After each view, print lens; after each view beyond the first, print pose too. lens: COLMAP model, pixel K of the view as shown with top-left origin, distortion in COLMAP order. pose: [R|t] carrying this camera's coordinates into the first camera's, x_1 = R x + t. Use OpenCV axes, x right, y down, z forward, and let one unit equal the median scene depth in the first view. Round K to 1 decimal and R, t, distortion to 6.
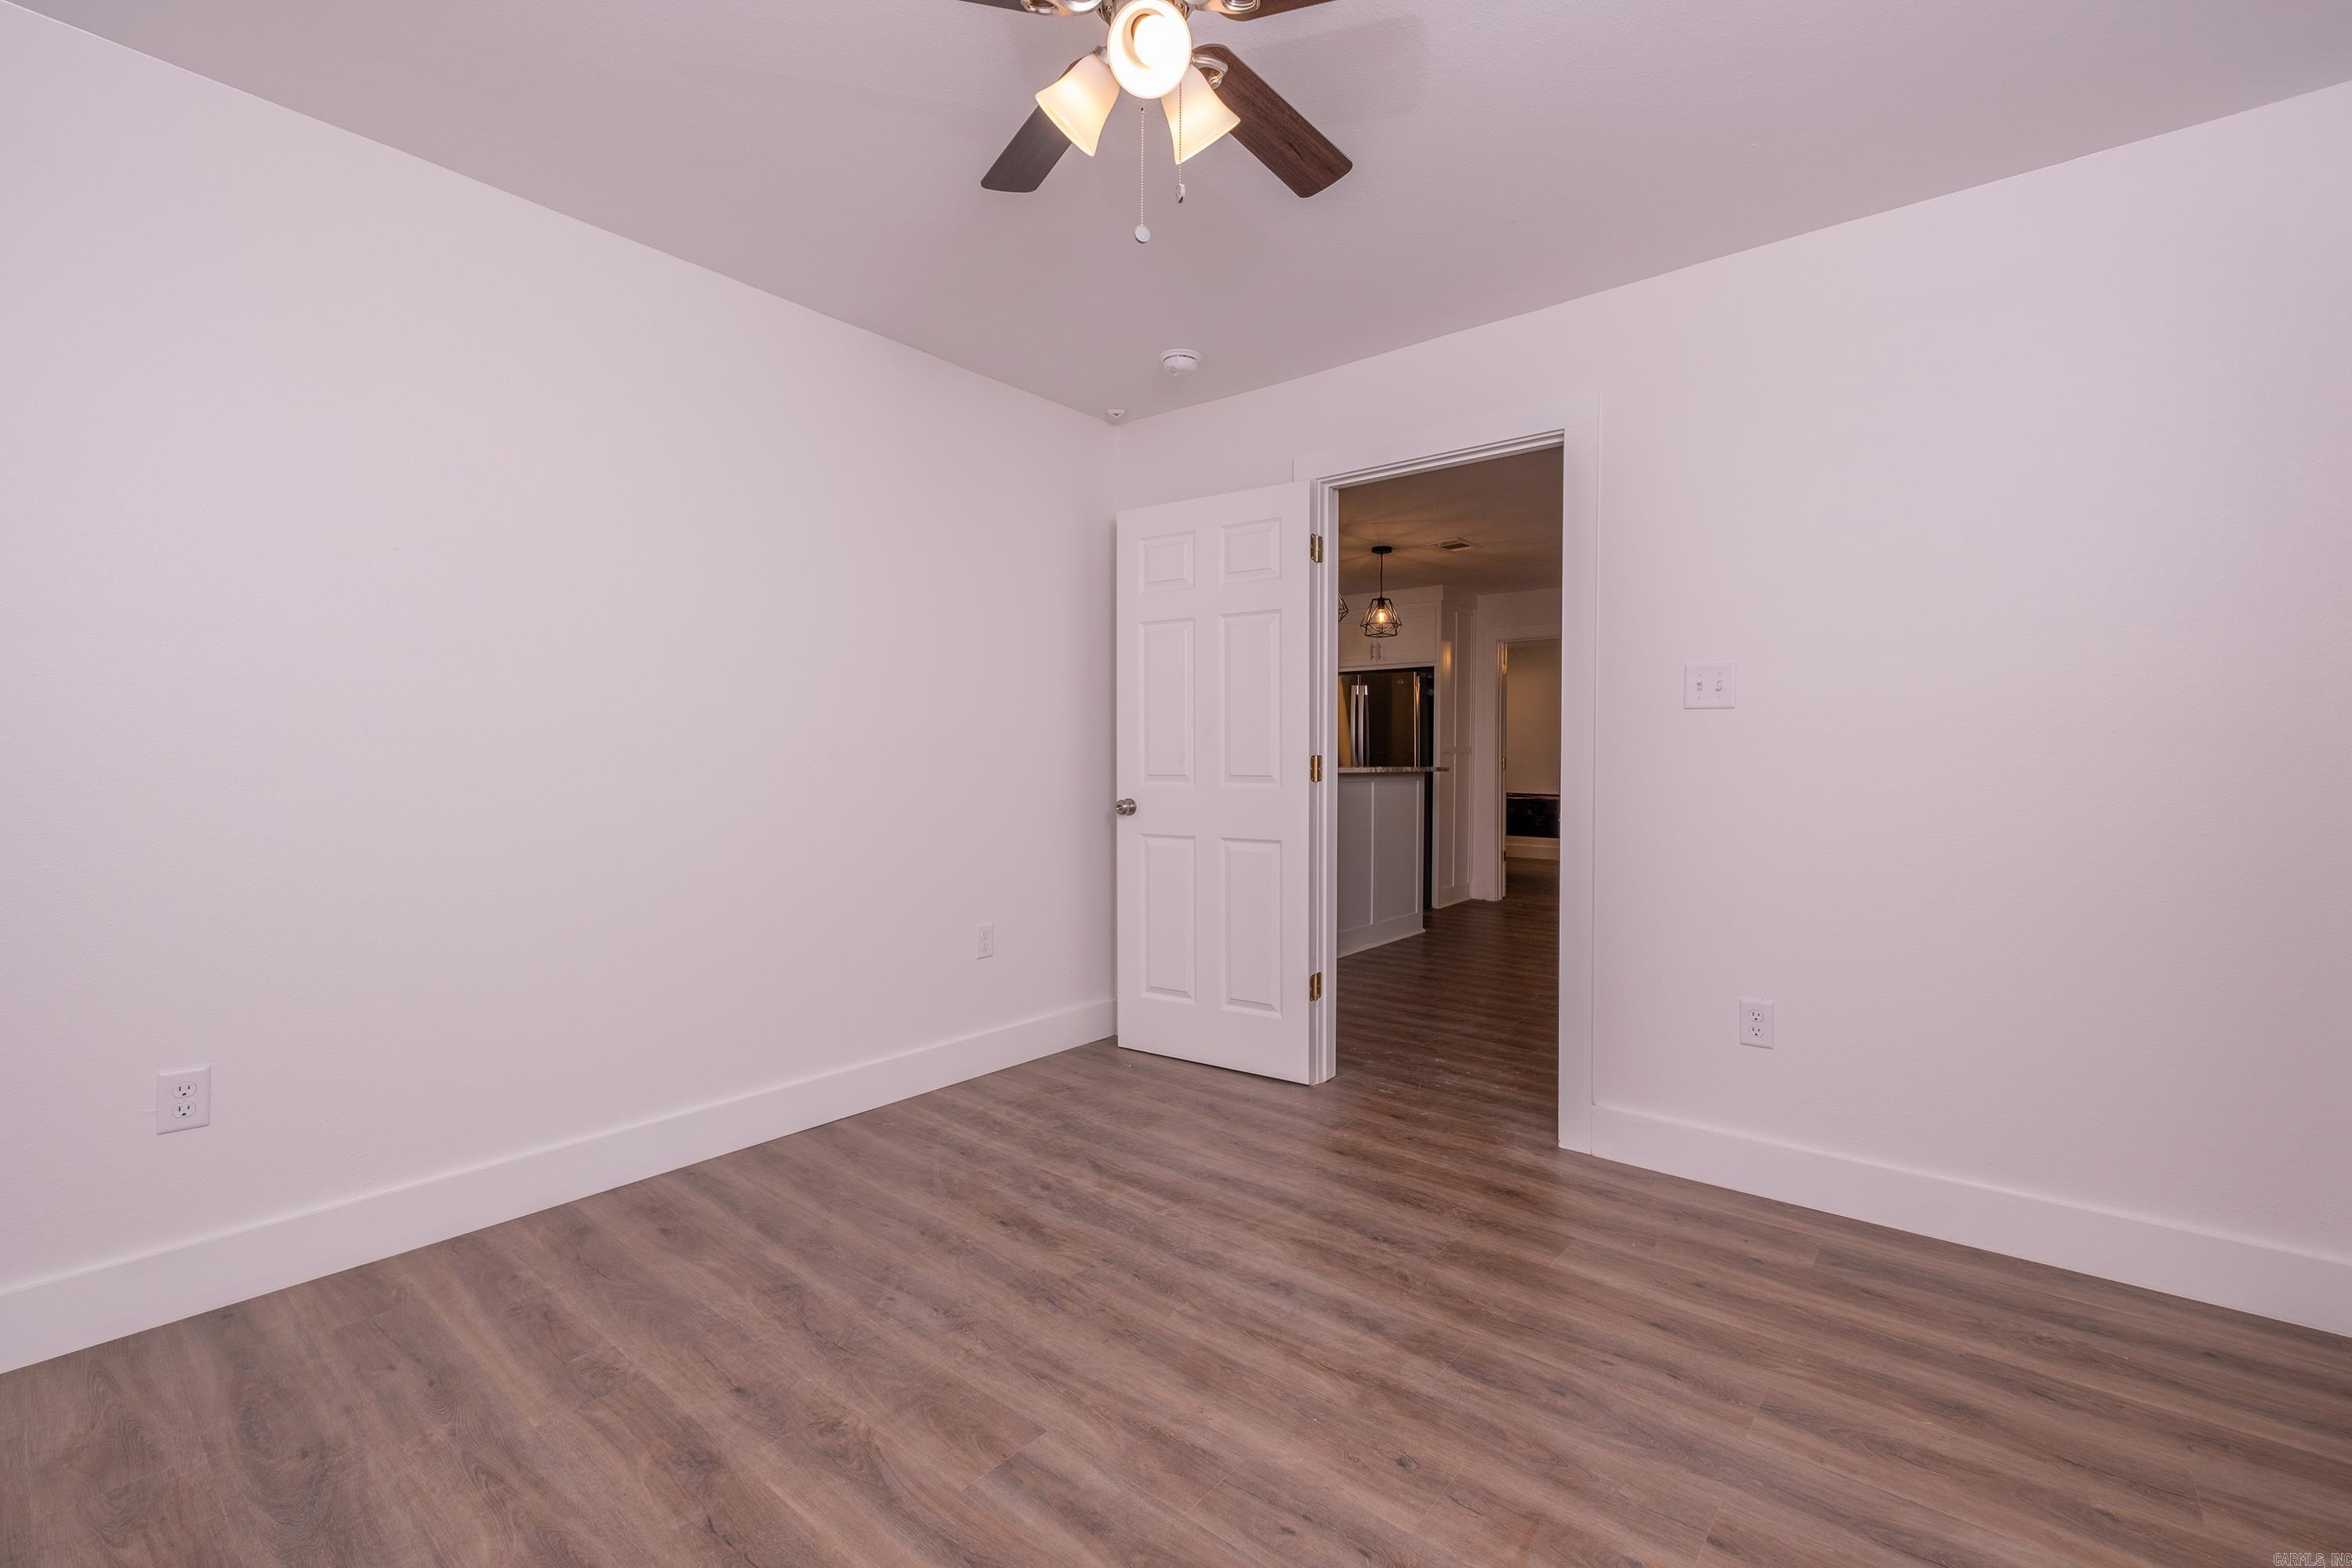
lens RADIAL K [[1012.5, 0, 1169.9], [0, 1012.5, 777.8], [0, 0, 1]] dist [0.001237, -0.003017]
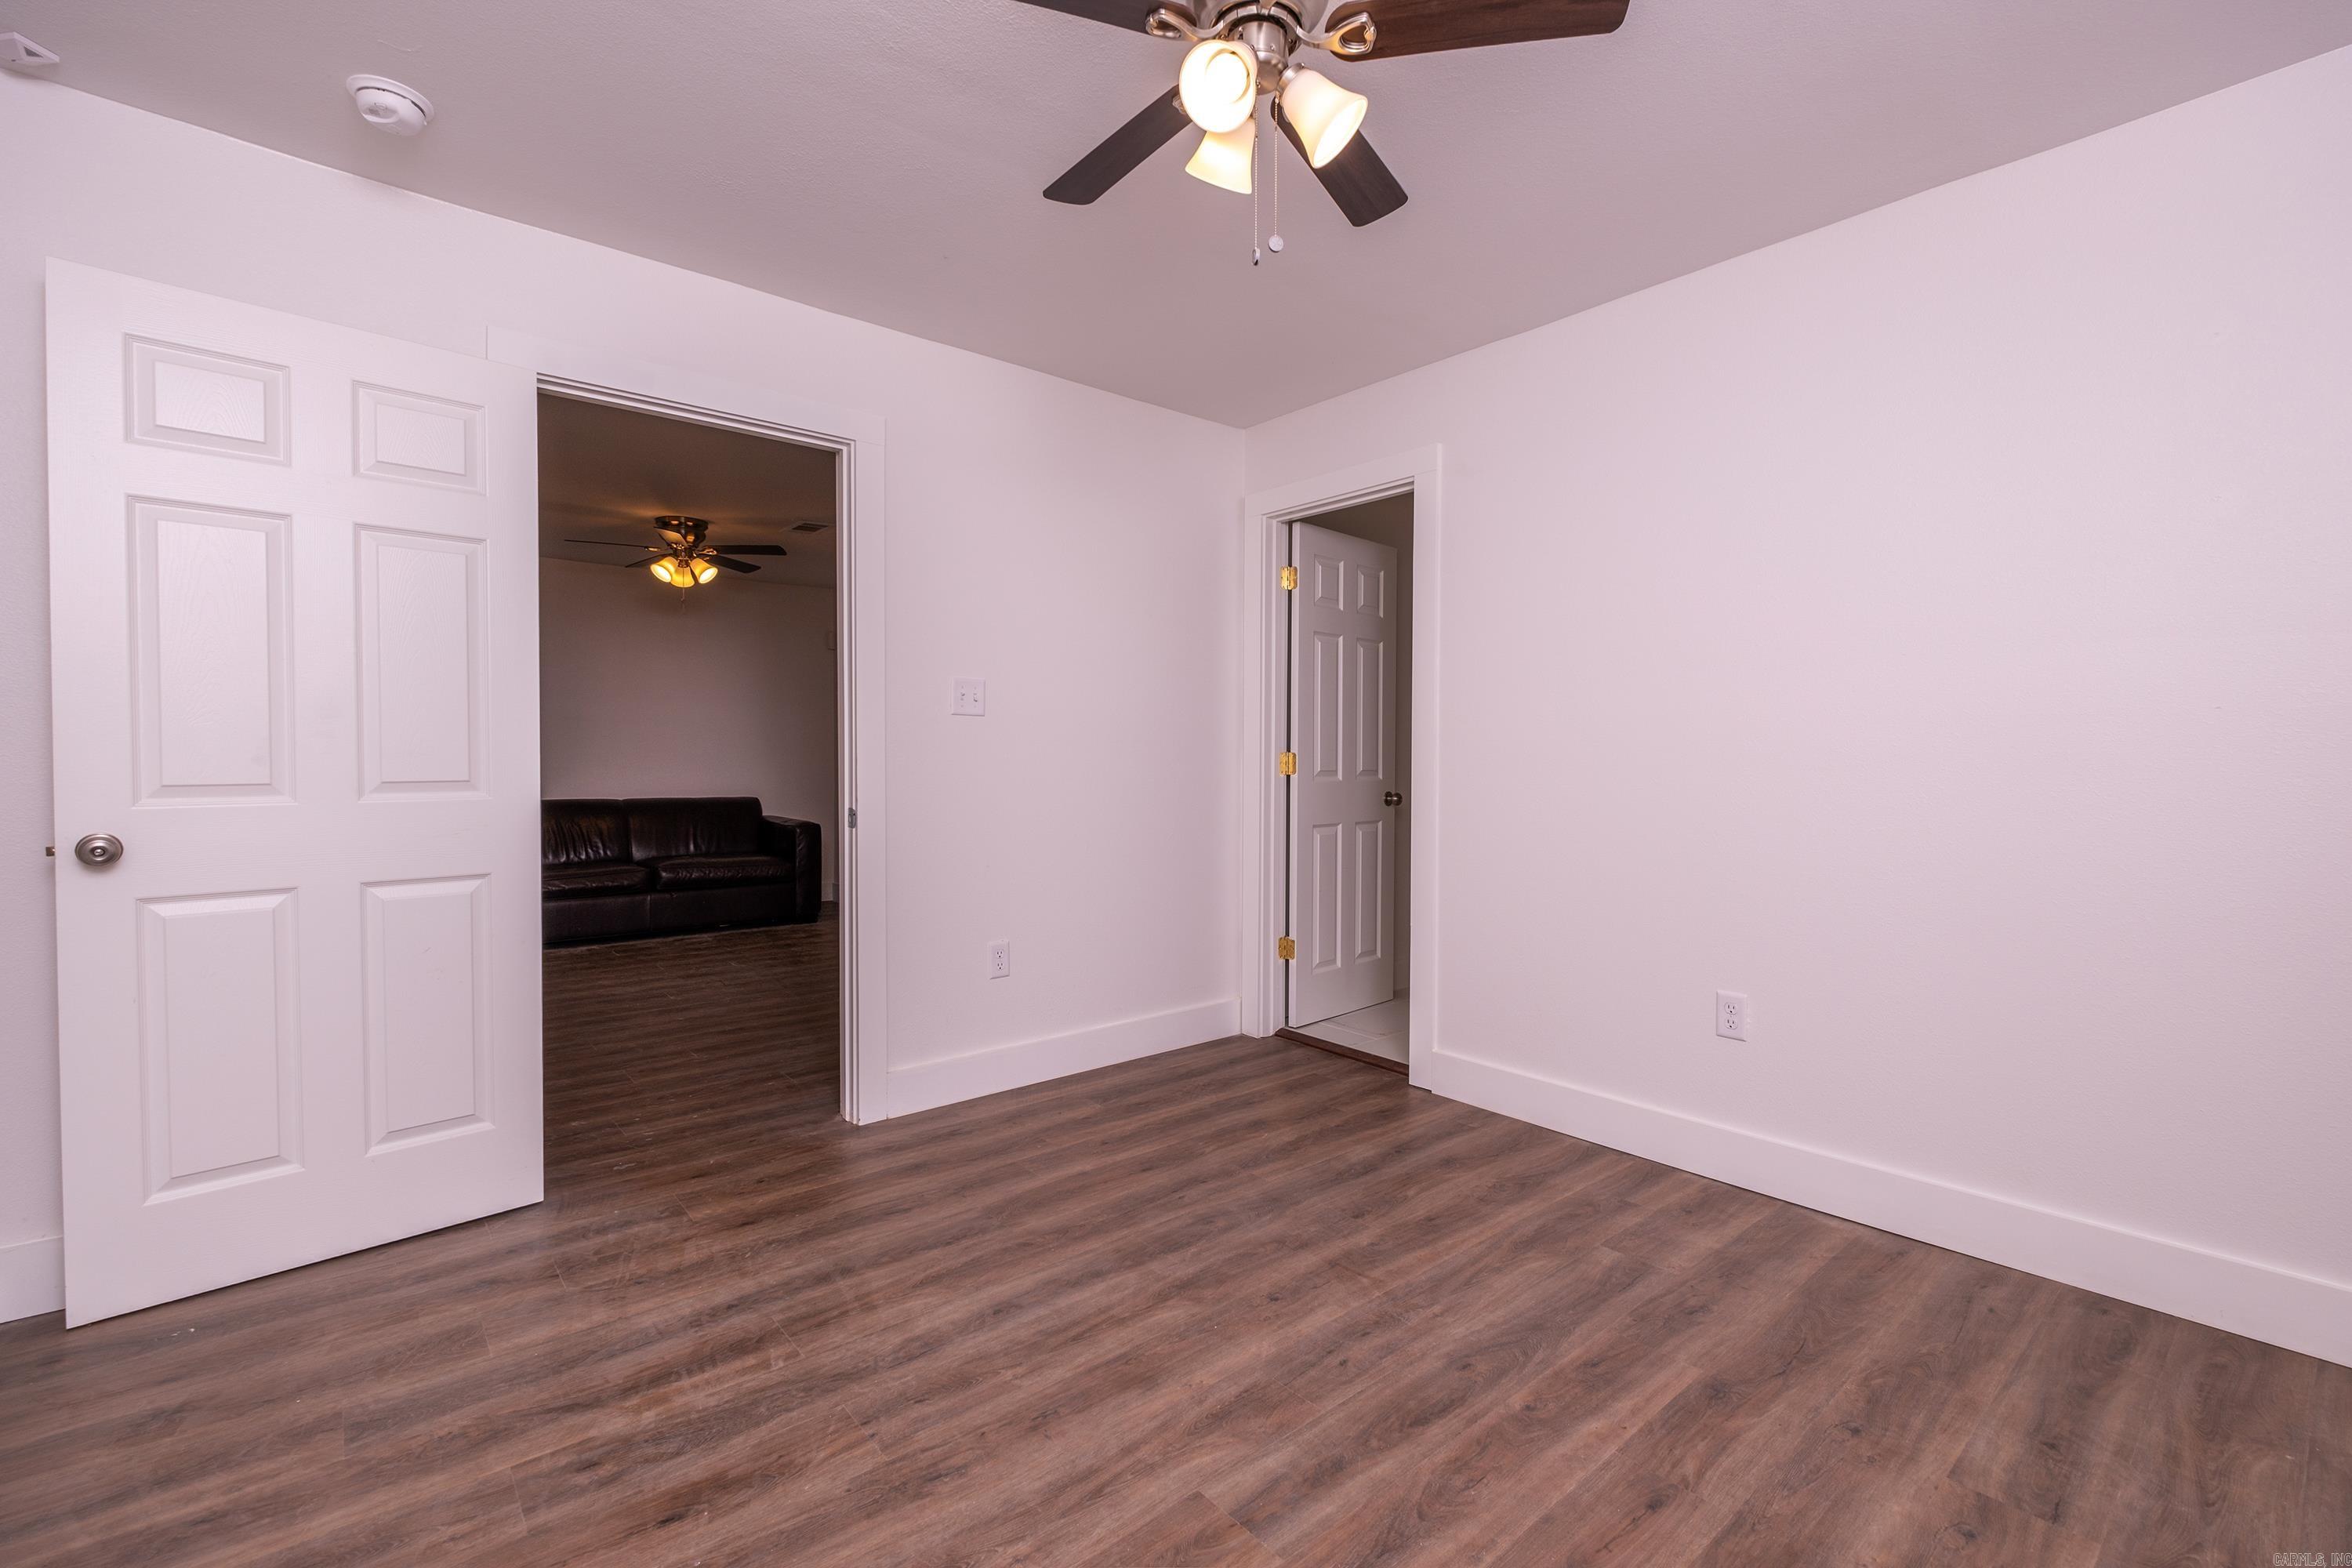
lens RADIAL K [[1012.5, 0, 1180.5], [0, 1012.5, 772.6], [0, 0, 1]] dist [0.001237, -0.003017]
pose [[0.172597, -0.018275, 0.984823, -0.757887], [0.016161, 0.999746, 0.015719, -0.015774], [-0.984860, 0.013202, 0.172848, 0.632396]]
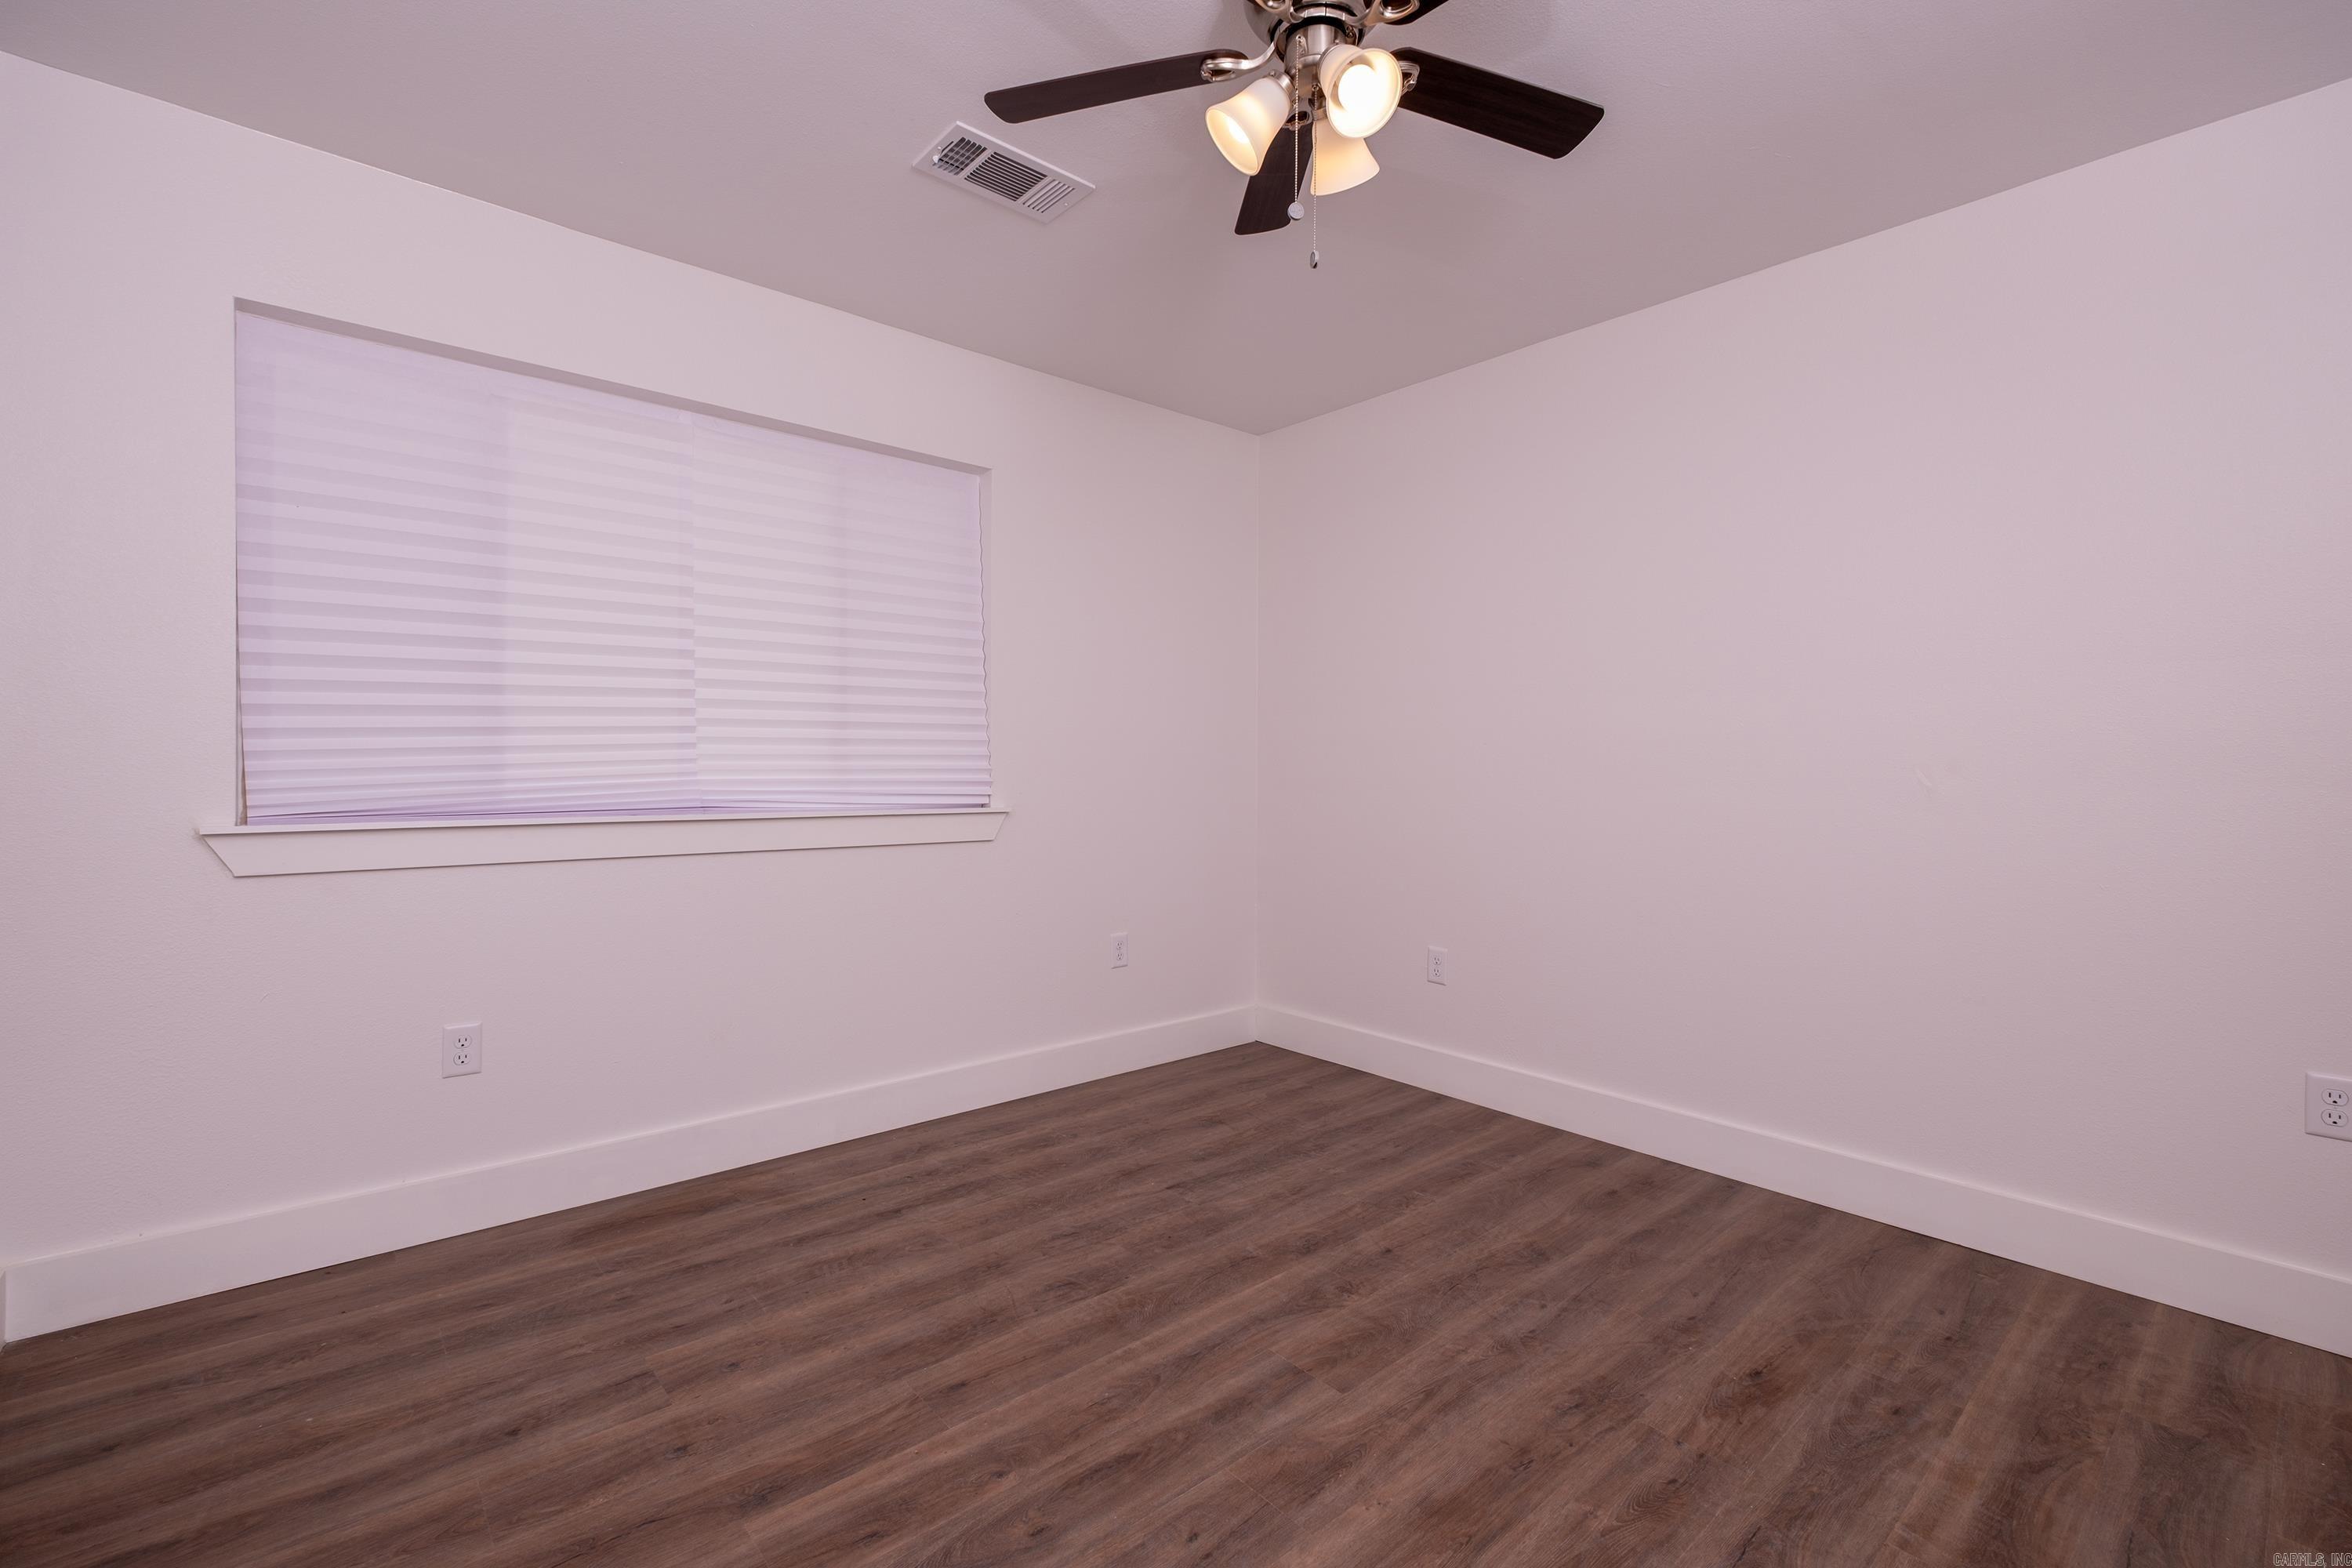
lens RADIAL K [[1012.5, 0, 1174.9], [0, 1012.5, 801.0], [0, 0, 1]] dist [0.001237, -0.003017]
pose [[-0.163467, 0.028614, -0.986134, 0.704095], [-0.027892, 0.999046, 0.033612, -0.008723], [0.986154, 0.033000, -0.162513, 0.729188]]
